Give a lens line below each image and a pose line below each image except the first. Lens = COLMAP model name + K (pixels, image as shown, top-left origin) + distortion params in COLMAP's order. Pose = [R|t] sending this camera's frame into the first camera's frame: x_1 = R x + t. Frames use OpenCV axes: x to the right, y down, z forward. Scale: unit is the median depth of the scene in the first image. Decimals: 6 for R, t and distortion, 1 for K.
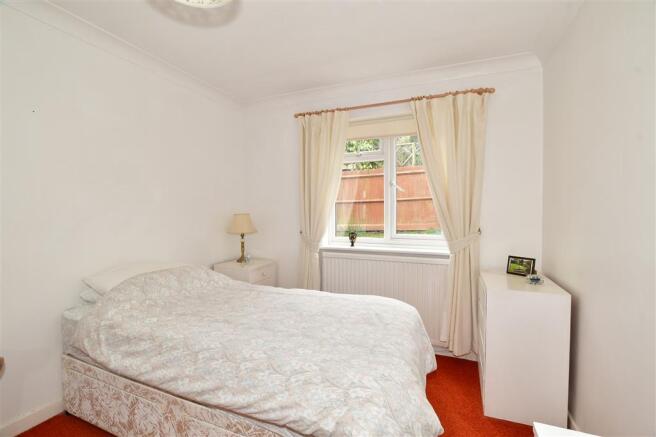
lens RADIAL K [[292.8, 0, 330.3], [0, 292.8, 215.7], [0, 0, 1]] dist [-0.032130, -0.000096]
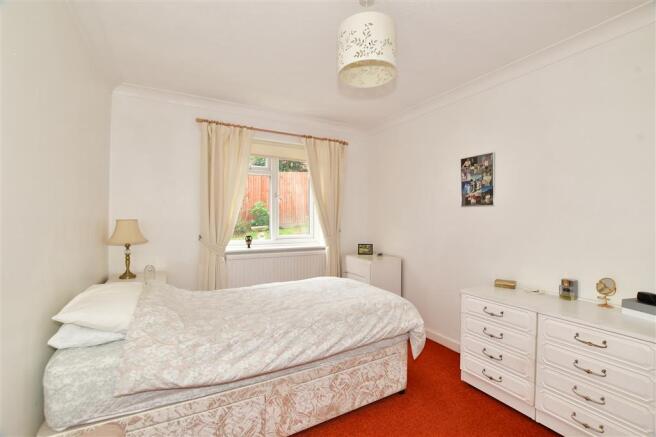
lens RADIAL K [[292.8, 0, 328.2], [0, 292.8, 218.0], [0, 0, 1]] dist [-0.032130, -0.000096]
pose [[0.614666, 0.001603, 0.788786, -0.756453], [0.007095, 0.999946, -0.007561, -0.001752], [-0.788756, 0.010244, 0.614622, 0.066069]]
